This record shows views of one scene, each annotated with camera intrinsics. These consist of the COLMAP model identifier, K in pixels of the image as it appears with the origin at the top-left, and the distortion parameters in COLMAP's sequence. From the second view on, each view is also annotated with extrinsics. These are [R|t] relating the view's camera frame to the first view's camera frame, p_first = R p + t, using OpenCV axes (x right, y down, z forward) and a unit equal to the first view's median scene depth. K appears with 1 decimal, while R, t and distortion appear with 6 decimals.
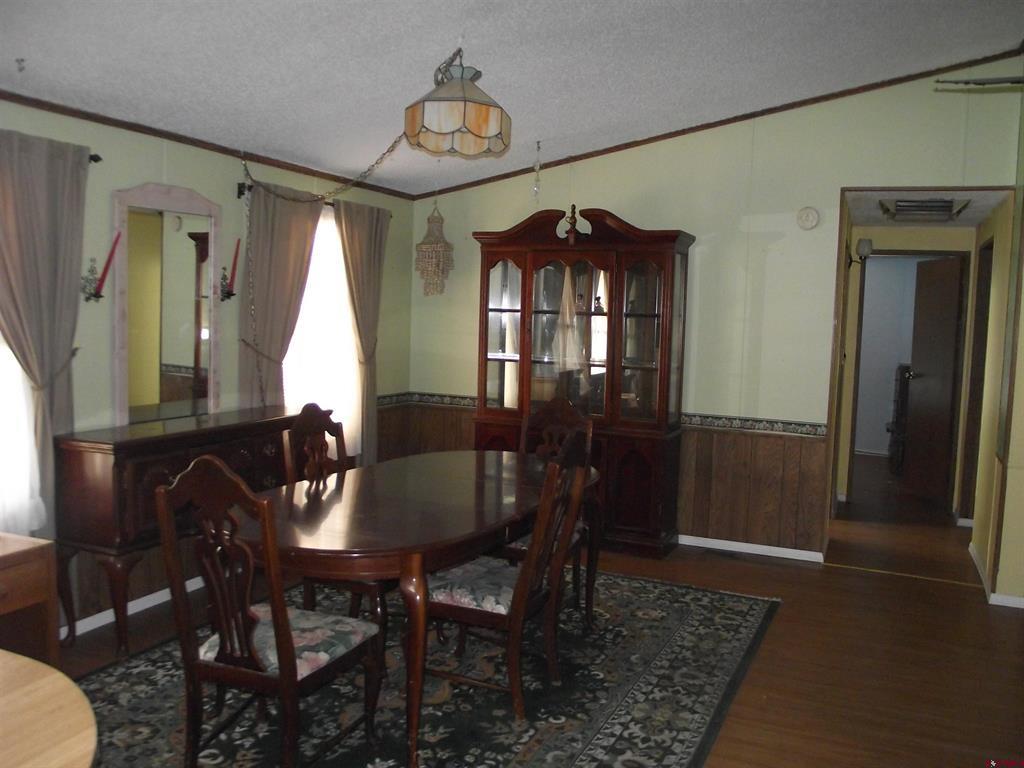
lens RADIAL K [[852.9, 0, 511.8], [0, 852.9, 380.9], [0, 0, 1]] dist [-0.077673, 0.051501]
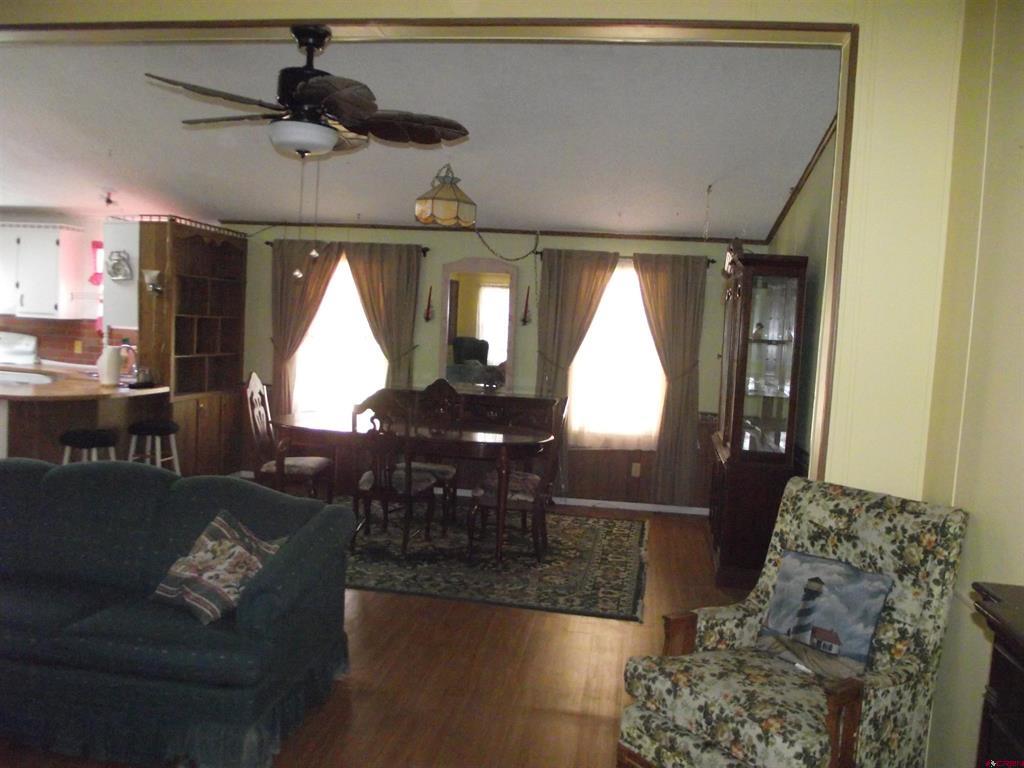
lens RADIAL K [[852.9, 0, 514.1], [0, 852.9, 373.4], [0, 0, 1]] dist [-0.077673, 0.051501]
pose [[0.273738, 0.047132, -0.960649, 1.309237], [-0.128108, 0.991686, 0.012150, -0.022511], [0.953235, 0.119741, 0.277500, 0.582195]]
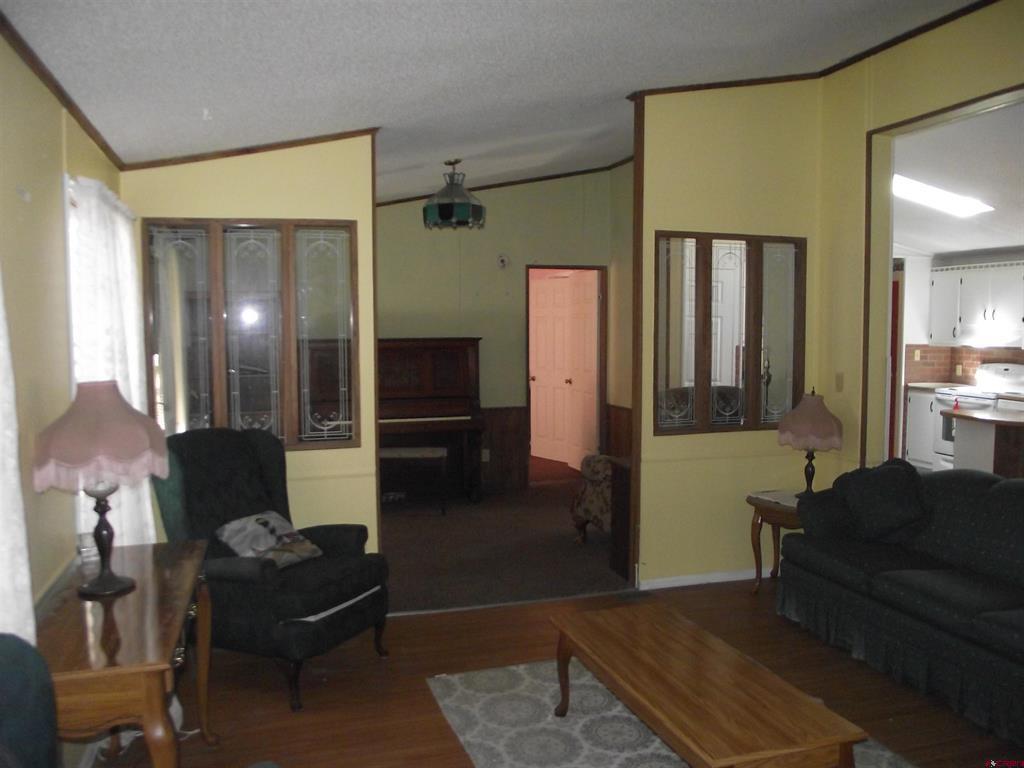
lens RADIAL K [[852.9, 0, 512.5], [0, 852.9, 379.3], [0, 0, 1]] dist [-0.077673, 0.051501]
pose [[-0.751616, 0.010171, -0.659522, 1.415879], [-0.084056, 0.990252, 0.111065, -0.030491], [0.654223, 0.138915, -0.743434, 0.711531]]
